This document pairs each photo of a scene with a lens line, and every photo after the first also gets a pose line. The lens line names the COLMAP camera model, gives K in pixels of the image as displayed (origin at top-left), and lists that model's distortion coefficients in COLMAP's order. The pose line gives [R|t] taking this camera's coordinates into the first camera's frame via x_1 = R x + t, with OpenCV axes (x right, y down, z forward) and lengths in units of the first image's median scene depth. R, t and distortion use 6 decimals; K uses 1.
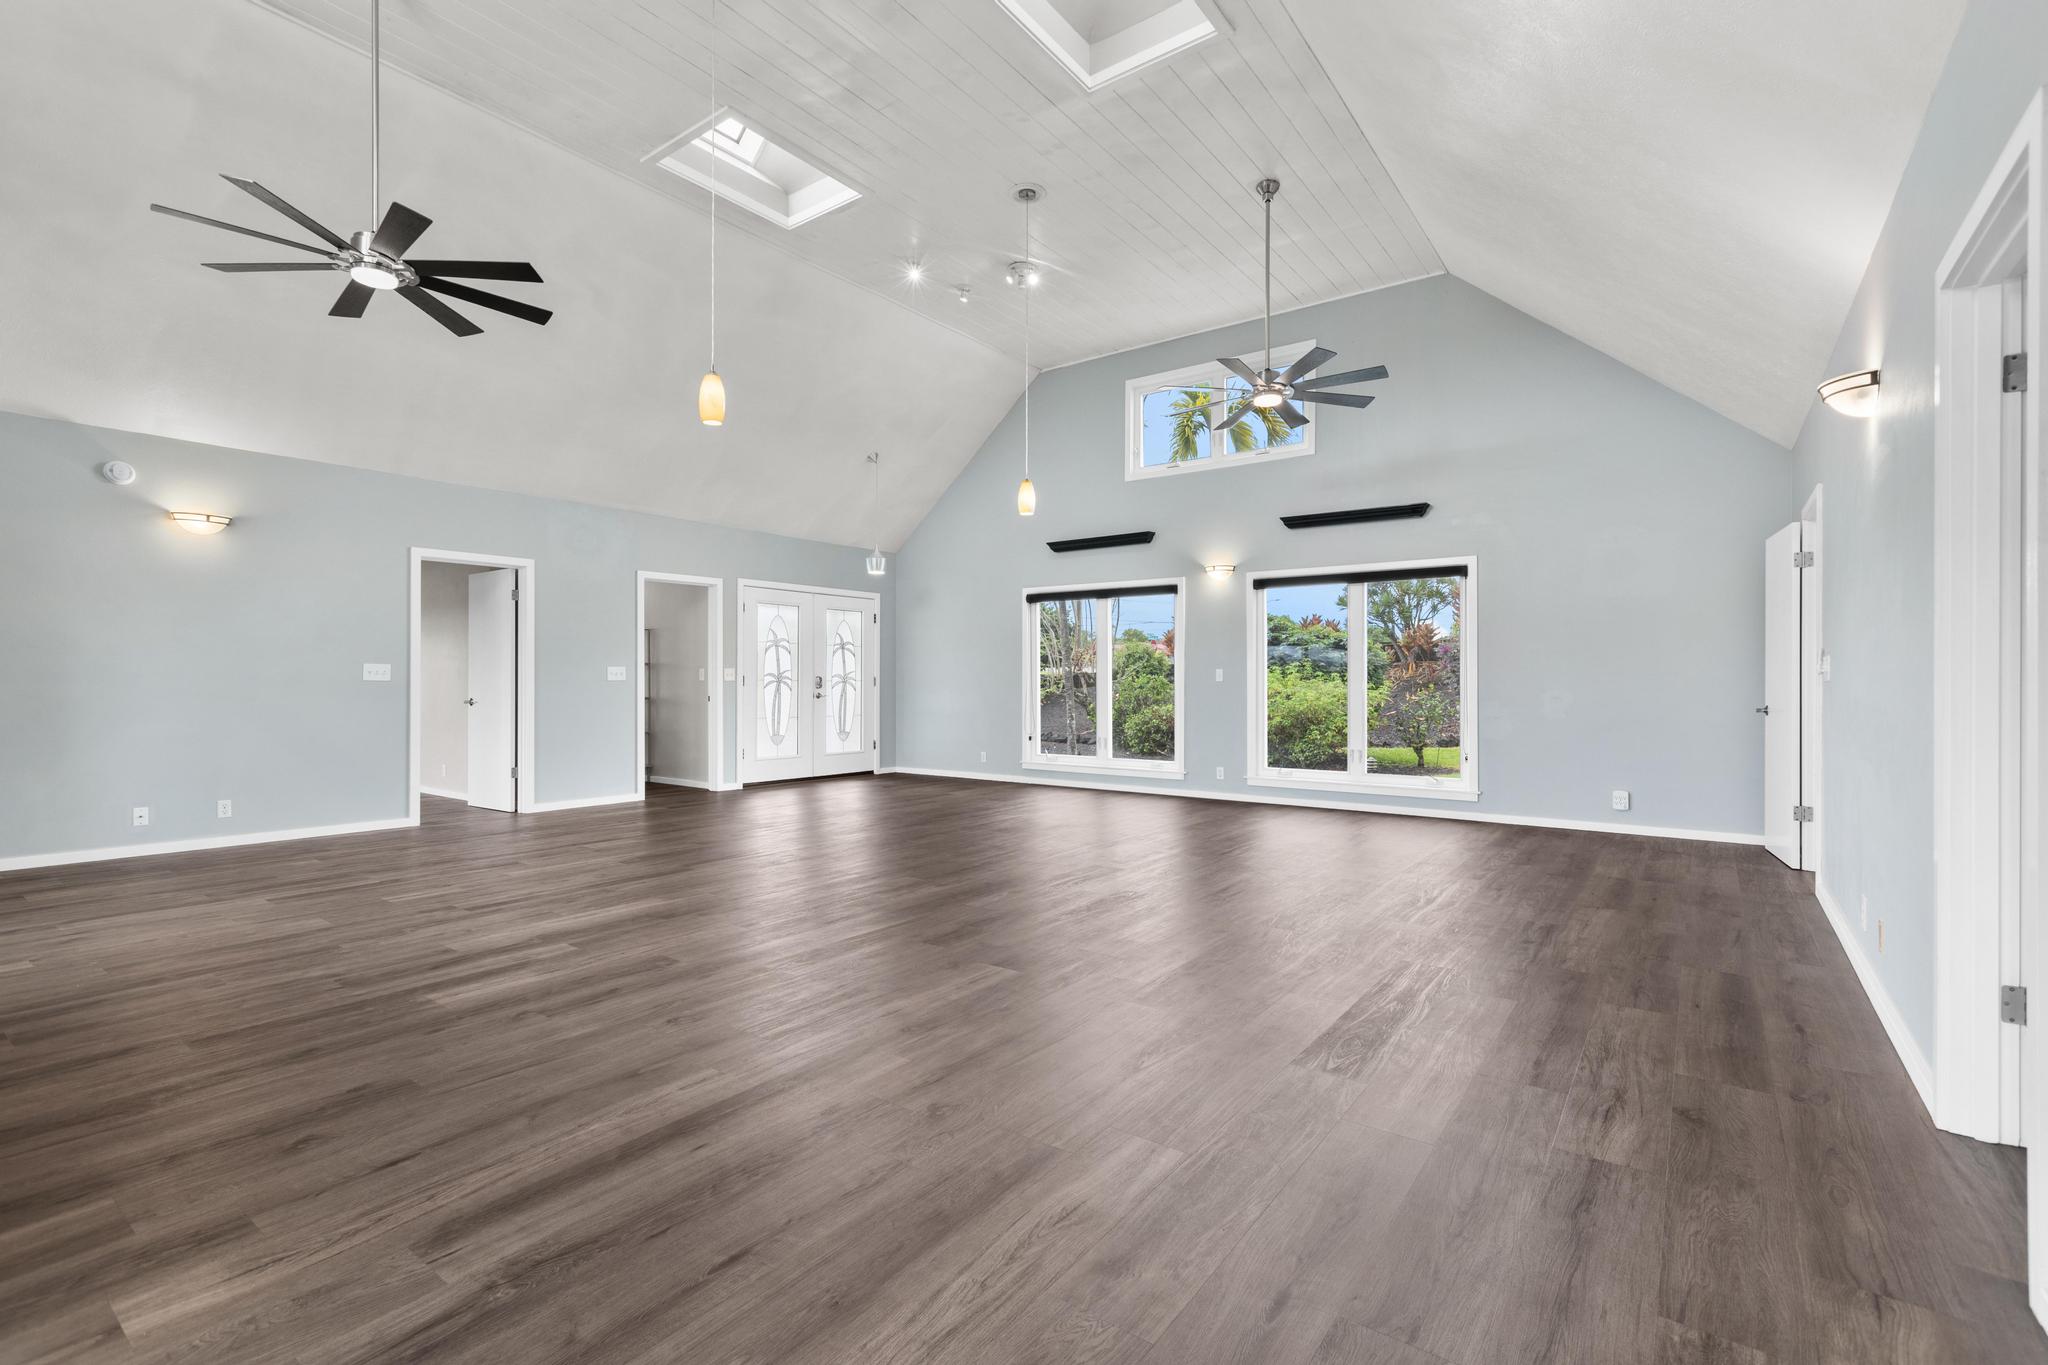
lens RADIAL K [[924.5, 0, 1024.7], [0, 924.5, 680.5], [0, 0, 1]] dist [0.000993, -0.000674]
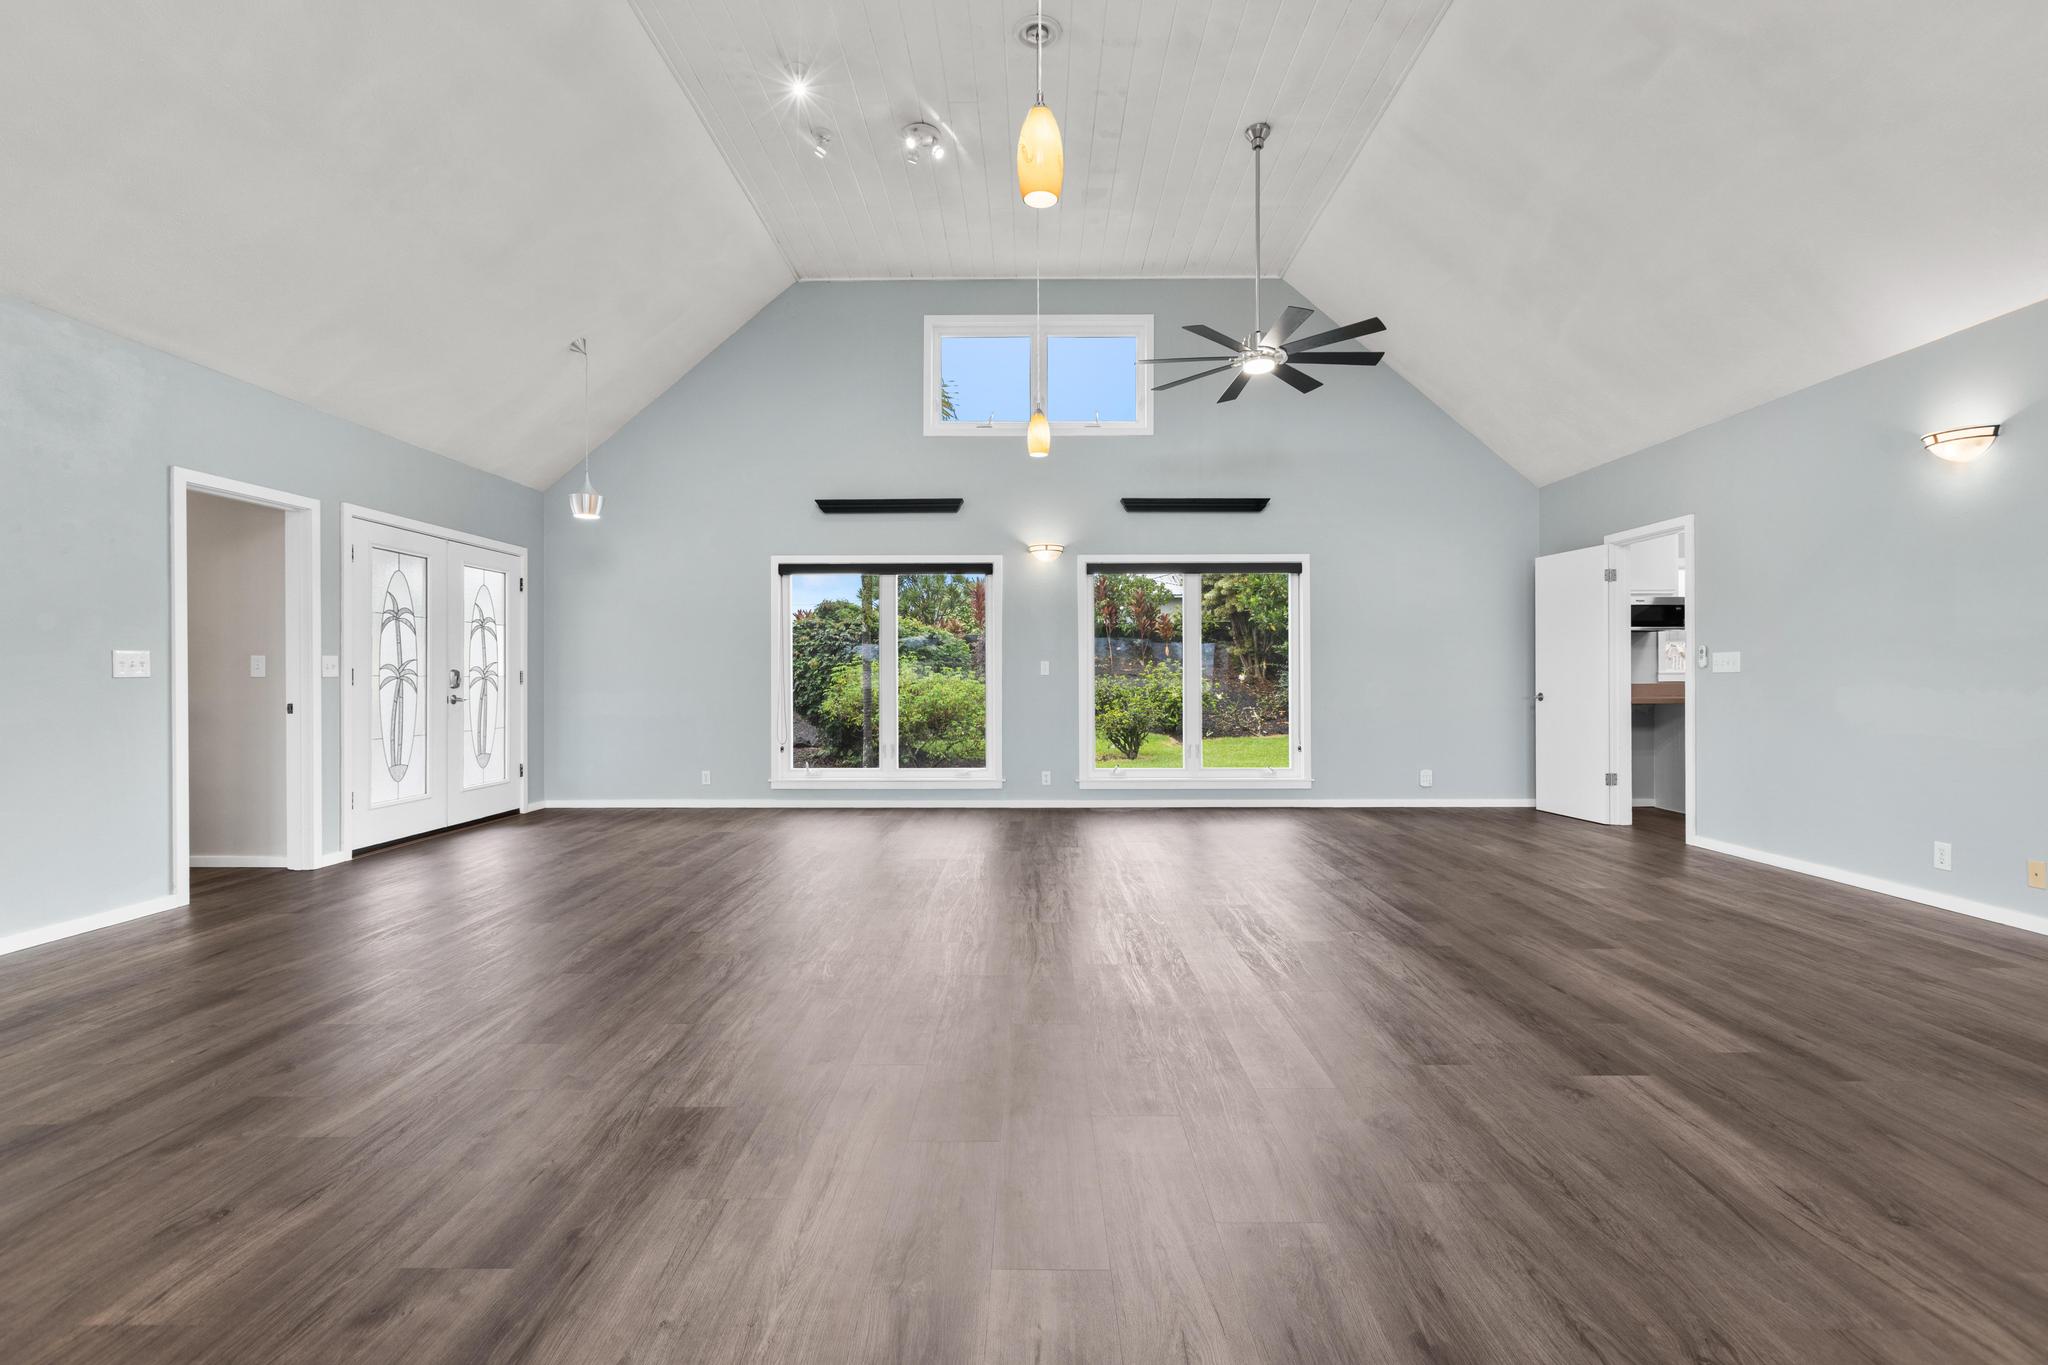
lens RADIAL K [[924.5, 0, 1025.3], [0, 924.5, 668.9], [0, 0, 1]] dist [0.000993, -0.000674]
pose [[0.805947, 0.000867, 0.591987, -0.307860], [0.003450, 0.999975, -0.006160, 0.000540], [-0.591978, 0.007007, 0.805924, 0.270405]]
